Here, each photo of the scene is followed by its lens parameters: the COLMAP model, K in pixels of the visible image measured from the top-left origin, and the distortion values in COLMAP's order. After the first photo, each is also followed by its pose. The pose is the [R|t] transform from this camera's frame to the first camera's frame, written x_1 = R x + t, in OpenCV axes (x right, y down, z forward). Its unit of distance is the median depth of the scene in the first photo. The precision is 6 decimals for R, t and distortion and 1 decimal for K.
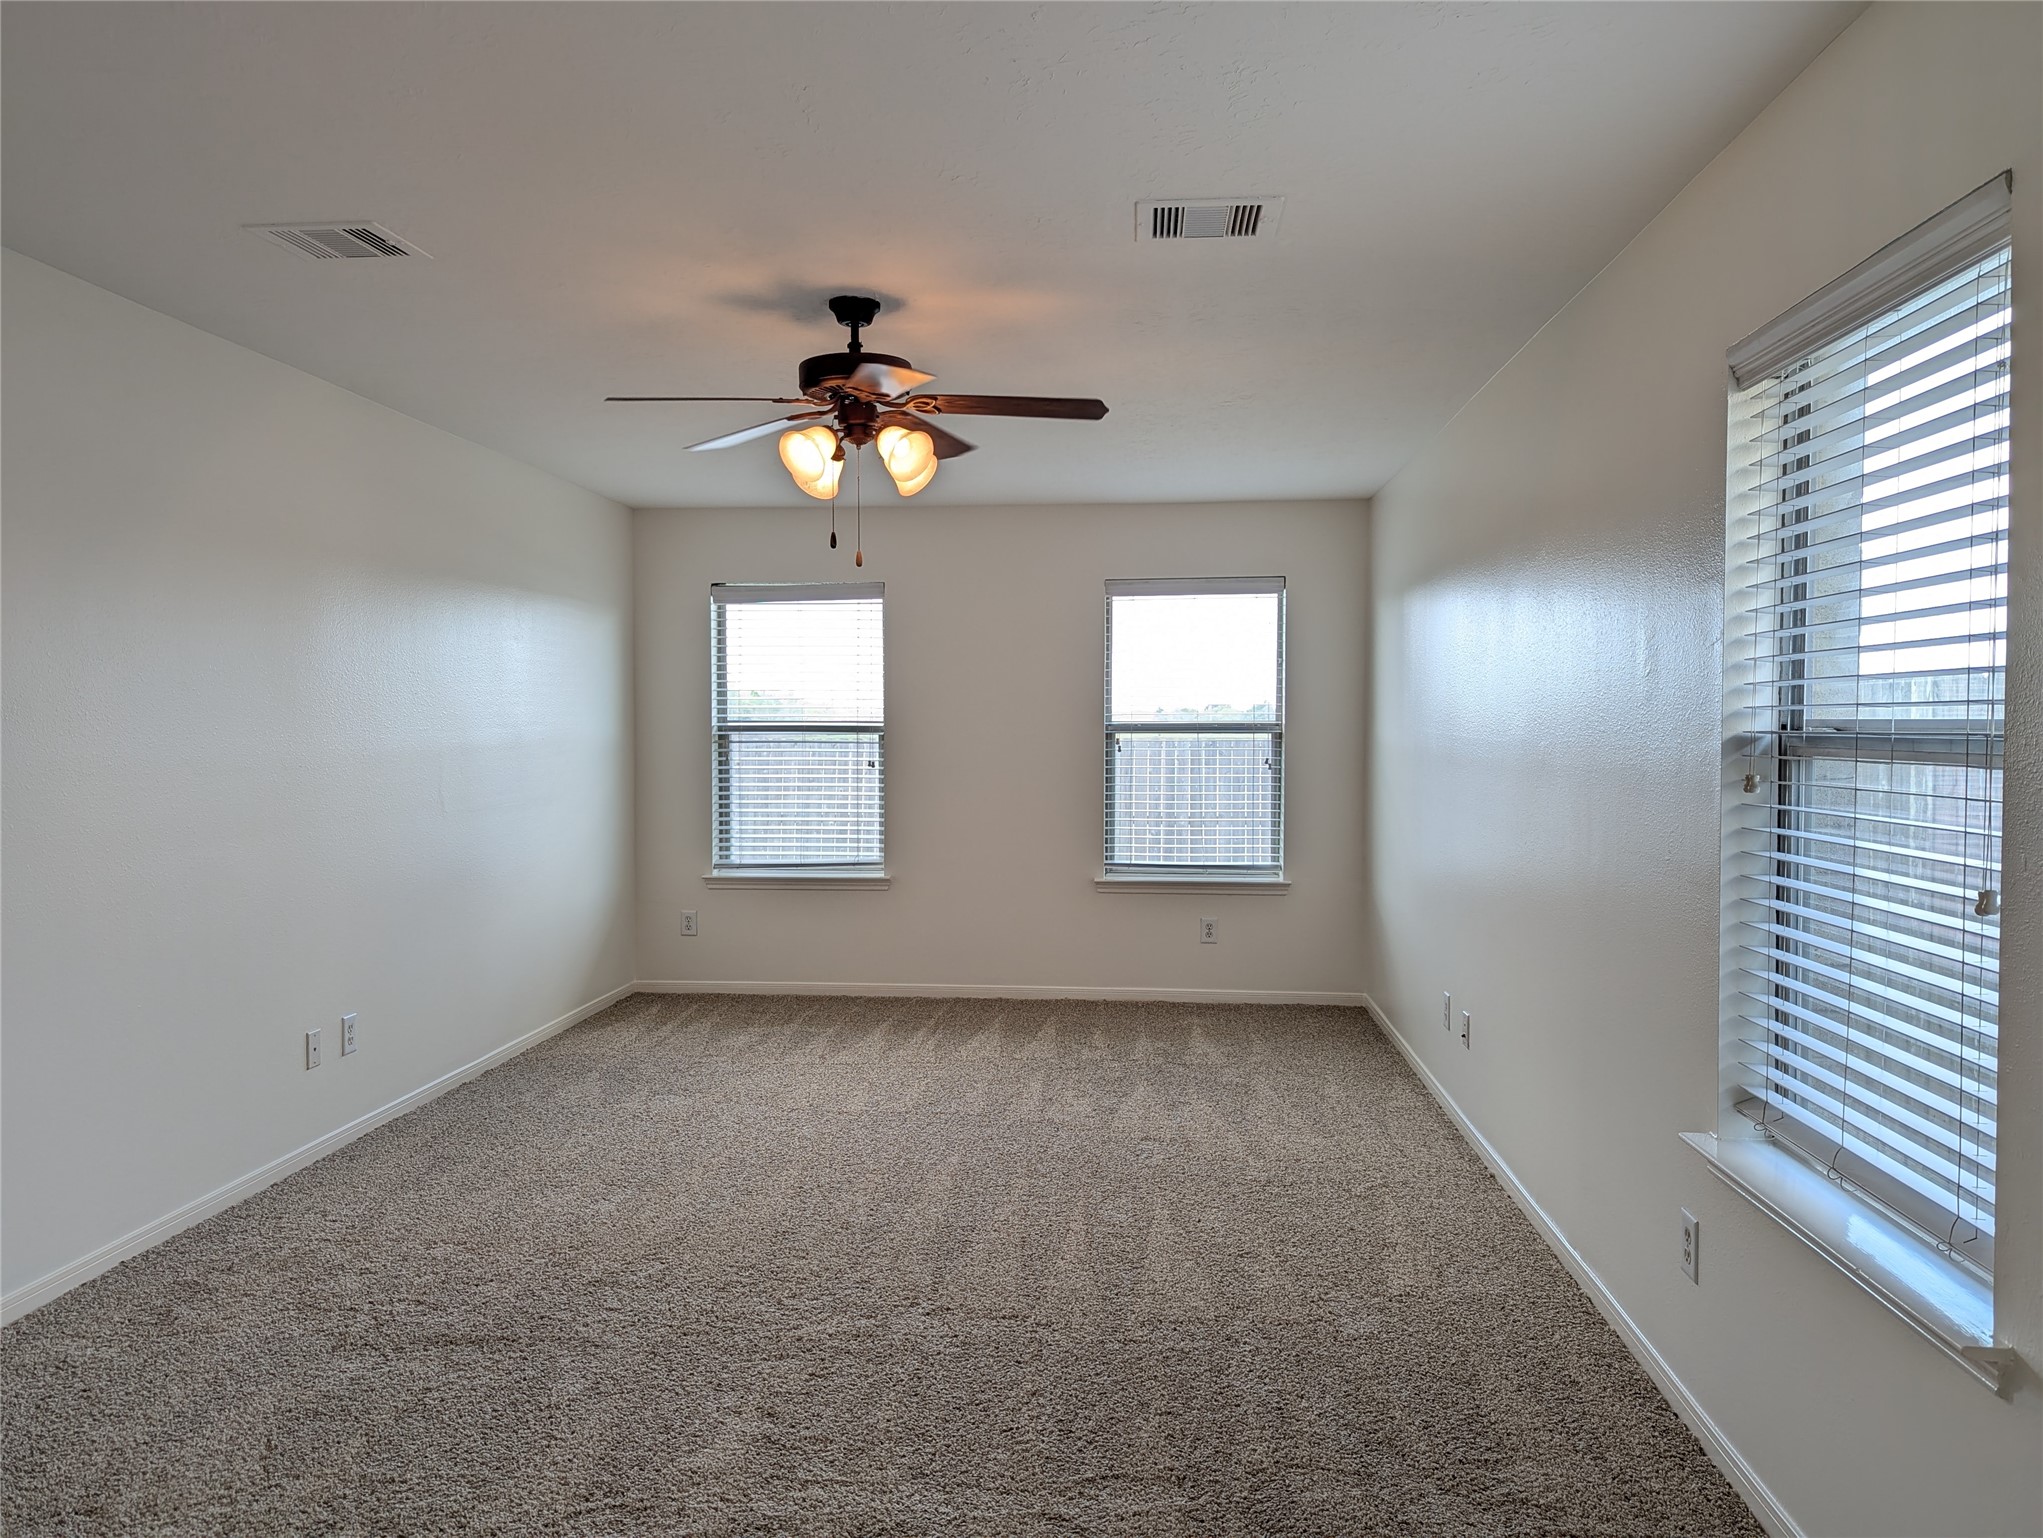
lens RADIAL K [[1455.0, 0, 1018.1], [0, 1455.0, 769.3], [0, 0, 1]] dist [0.066379, -0.065504]
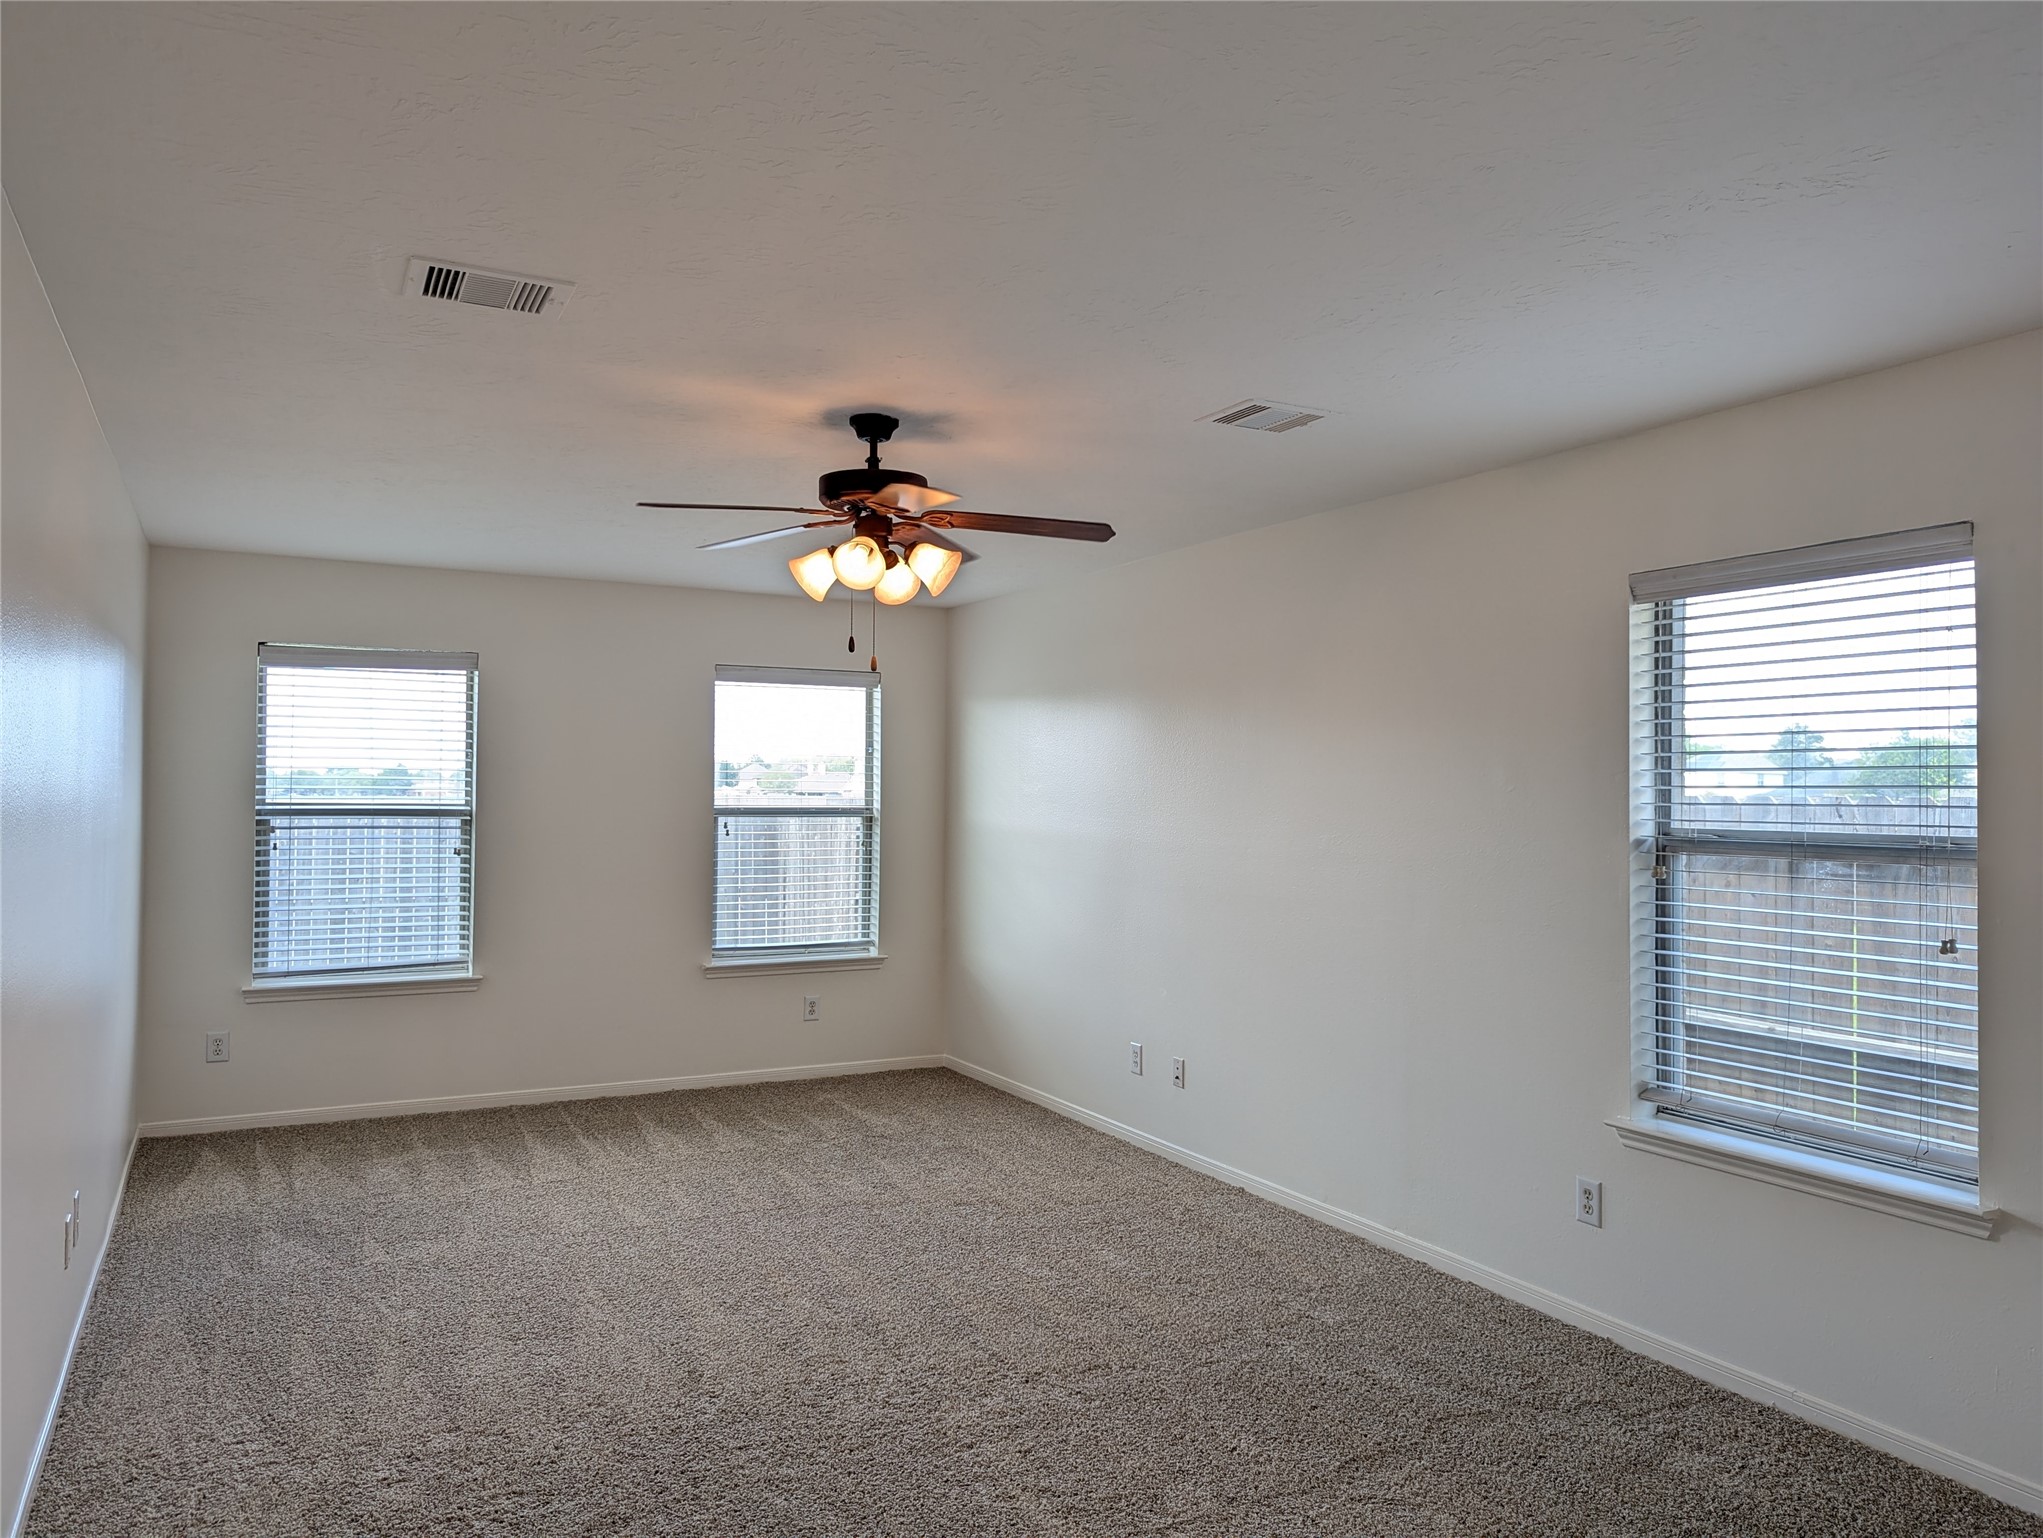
lens RADIAL K [[1455.0, 0, 1018.1], [0, 1455.0, 769.3], [0, 0, 1]] dist [0.066379, -0.065504]
pose [[0.837830, 0.017000, 0.545666, -0.315703], [0.008191, 0.999011, -0.043701, -0.012359], [-0.545869, 0.041084, 0.836862, 0.045383]]
